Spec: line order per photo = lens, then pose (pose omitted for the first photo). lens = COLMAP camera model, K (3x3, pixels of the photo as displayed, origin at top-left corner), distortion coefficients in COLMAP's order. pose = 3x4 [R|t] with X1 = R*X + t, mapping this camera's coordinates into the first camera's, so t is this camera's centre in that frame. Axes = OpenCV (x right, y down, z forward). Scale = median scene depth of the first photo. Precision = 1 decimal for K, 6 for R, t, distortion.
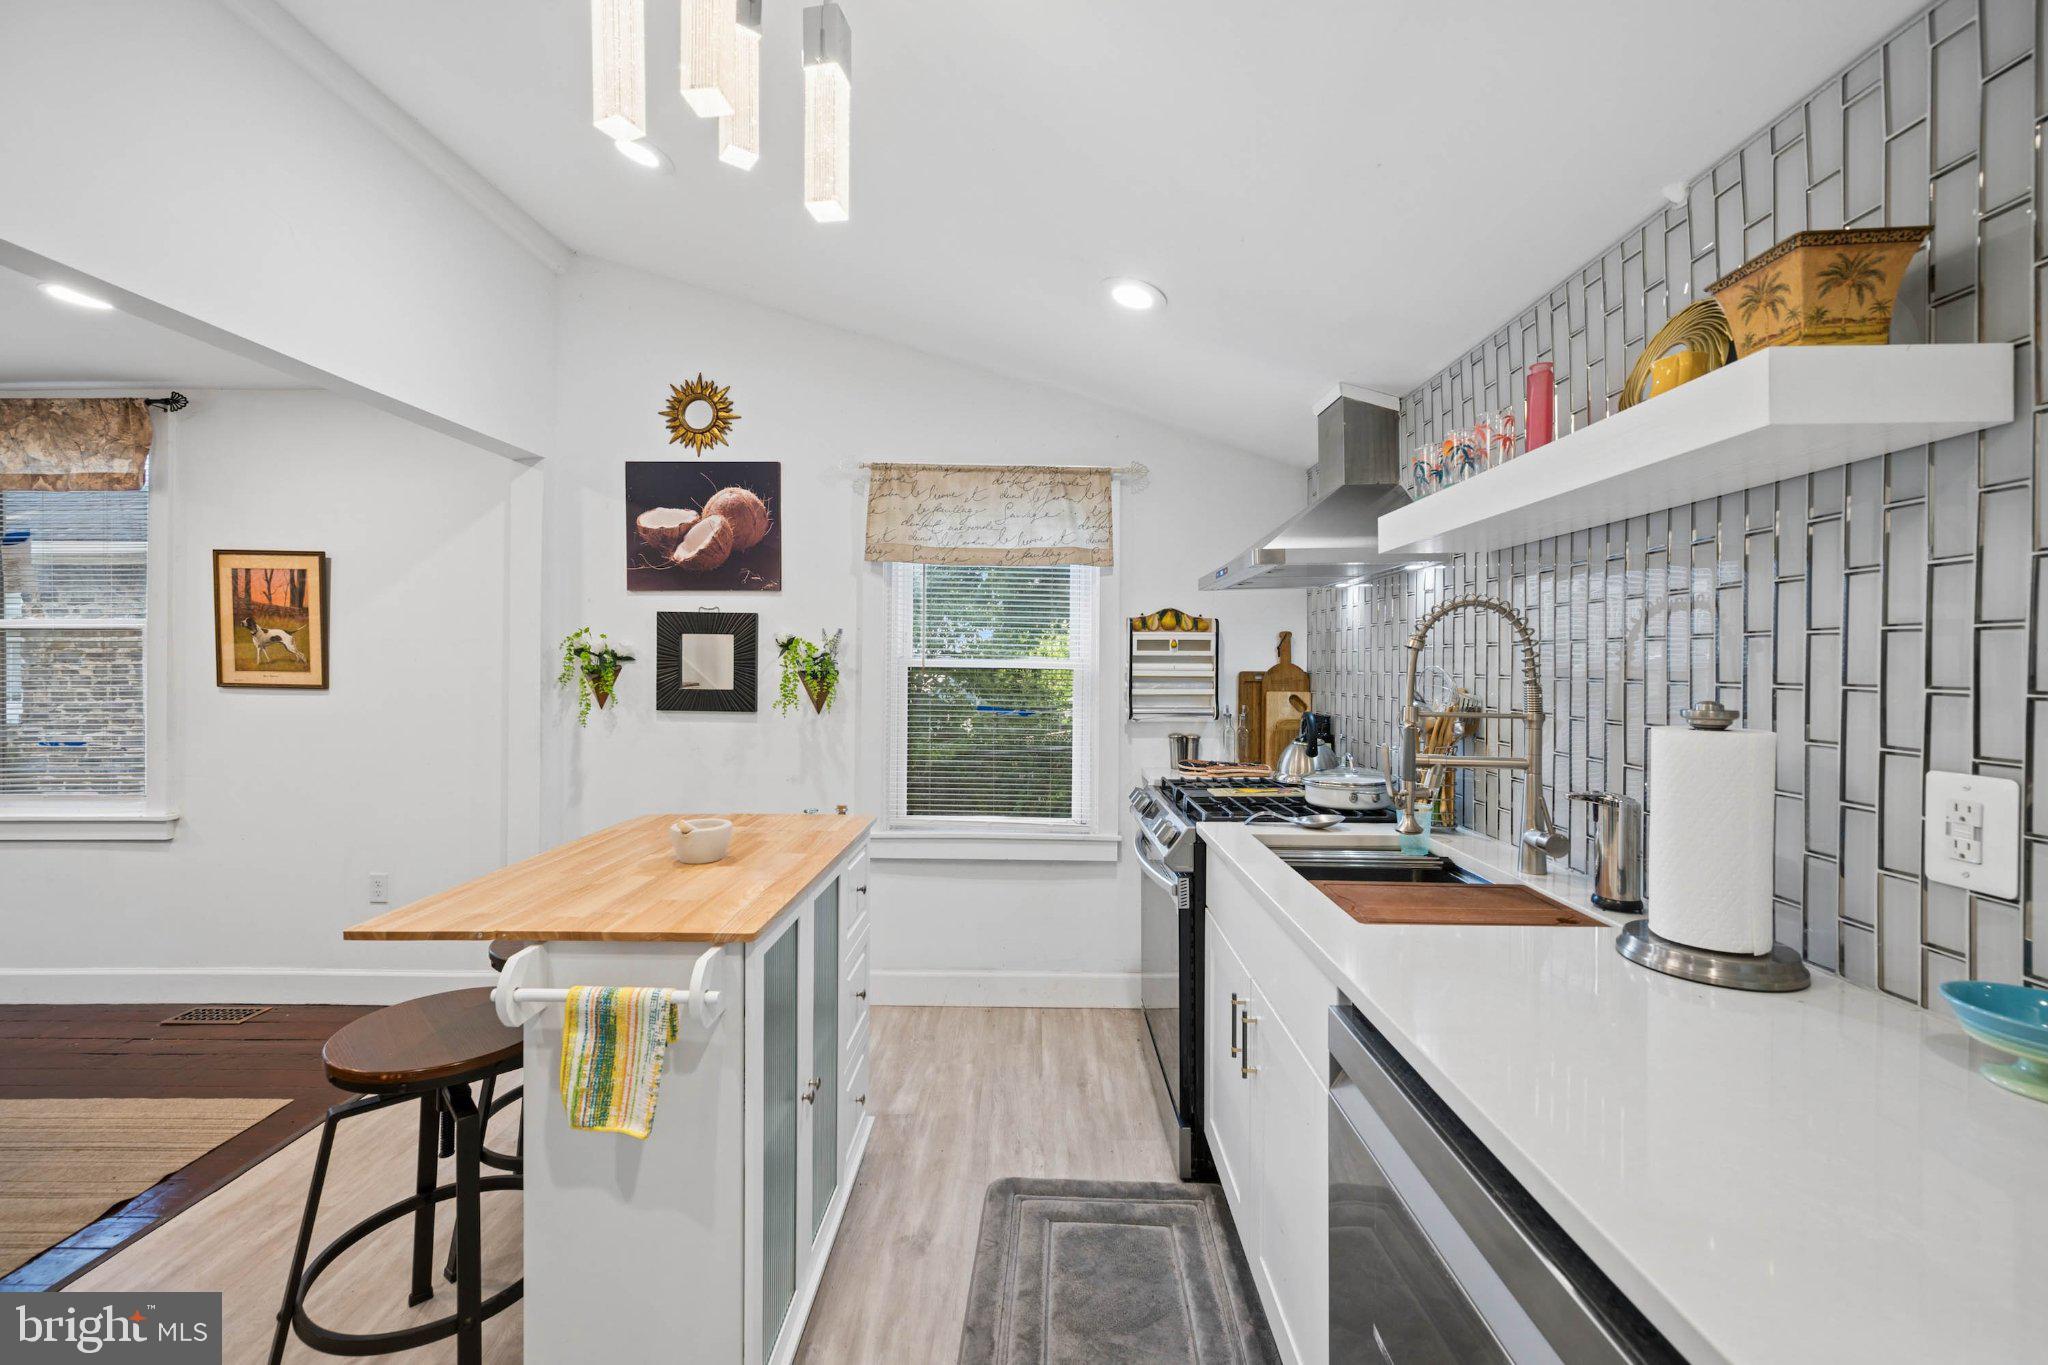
lens RADIAL K [[804.4, 0, 1025.6], [0, 804.4, 668.6], [0, 0, 1]] dist [-0.000894, -0.000027]
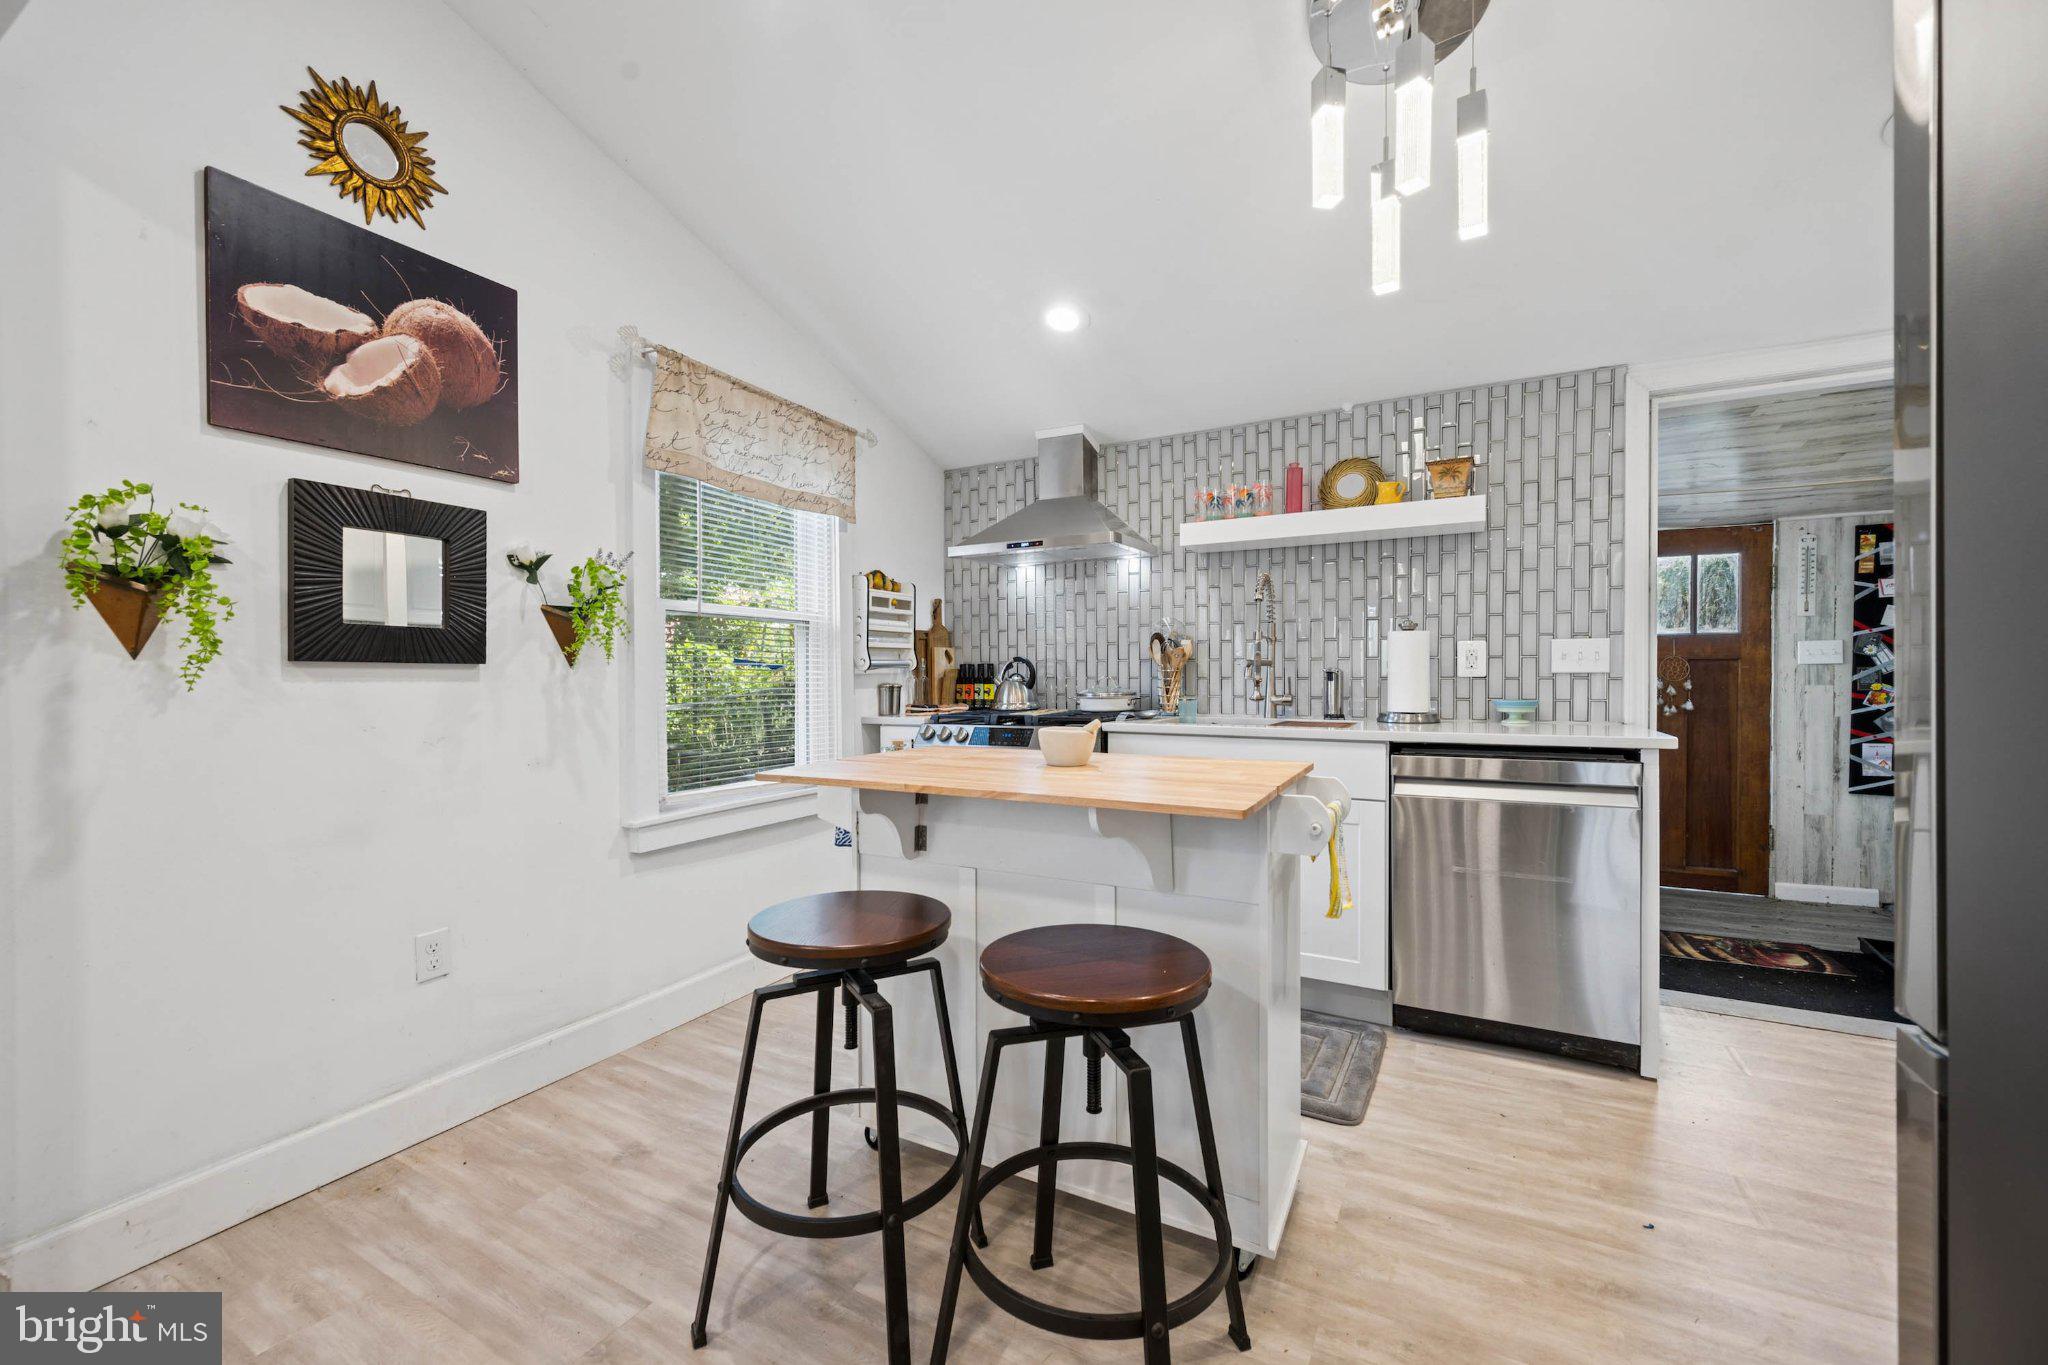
lens RADIAL K [[810.2, 0, 1024.0], [0, 810.2, 682.5], [0, 0, 1]] dist [0.000673, 0.000079]
pose [[0.461898, -0.019419, 0.886720, -0.717137], [0.014373, 0.999793, 0.014408, 0.065826], [-0.886817, 0.006090, 0.462081, 0.314372]]
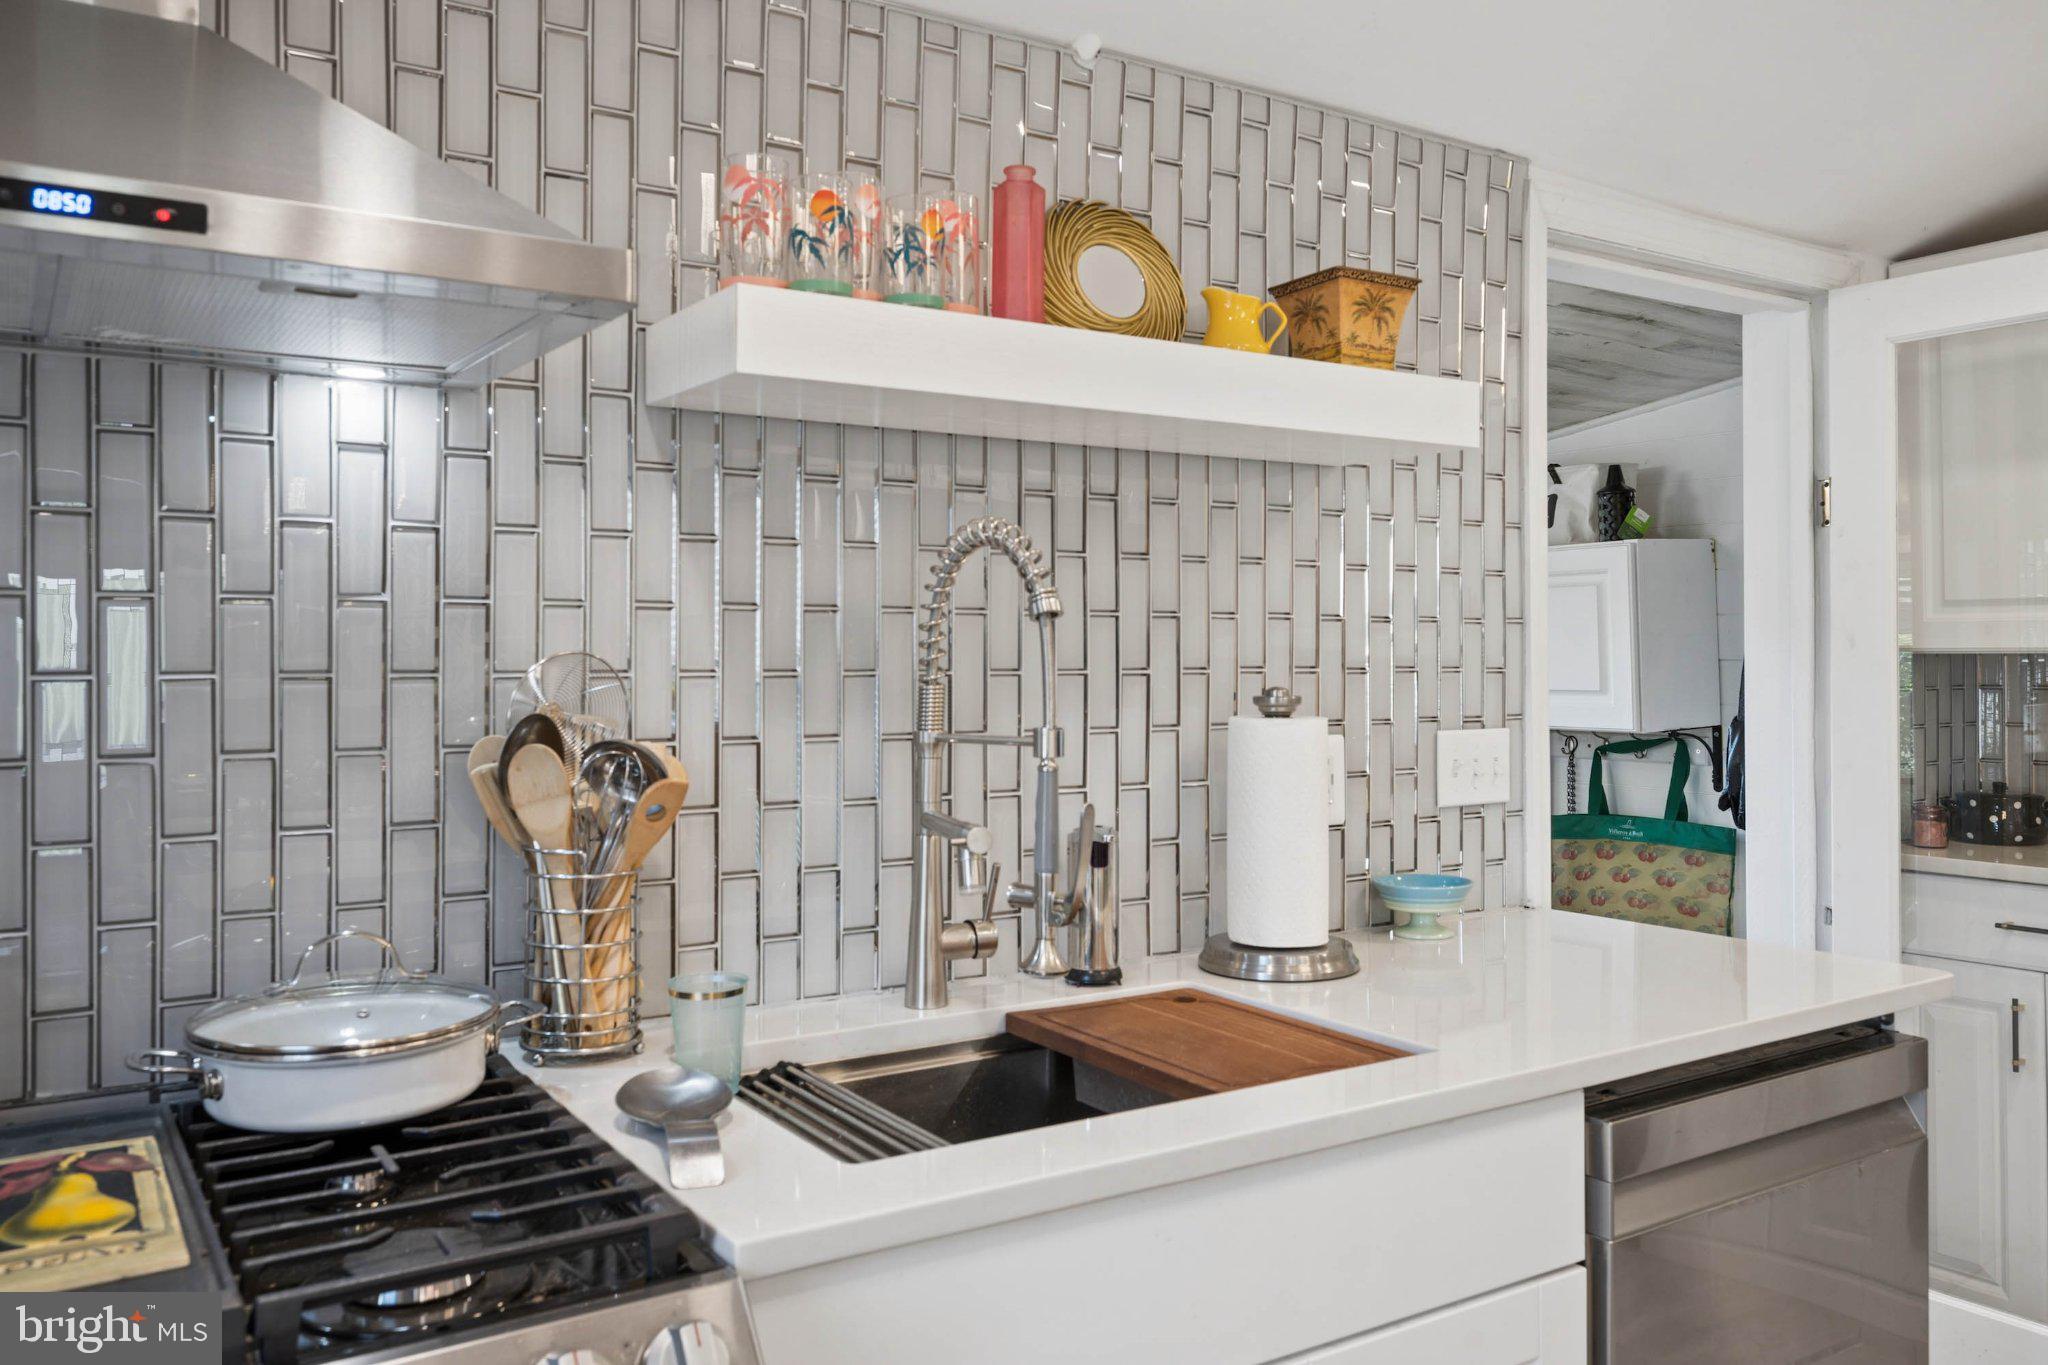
lens RADIAL K [[1565.8, 0, 1025.4], [0, 1565.8, 636.5], [0, 0, 1]] dist [-0.013690, 0.000910]
pose [[-0.560241, 0.001575, 0.828328, -0.176646], [0.002689, 0.999996, -0.000083, -0.005932], [-0.828325, 0.002181, -0.560243, 0.797792]]
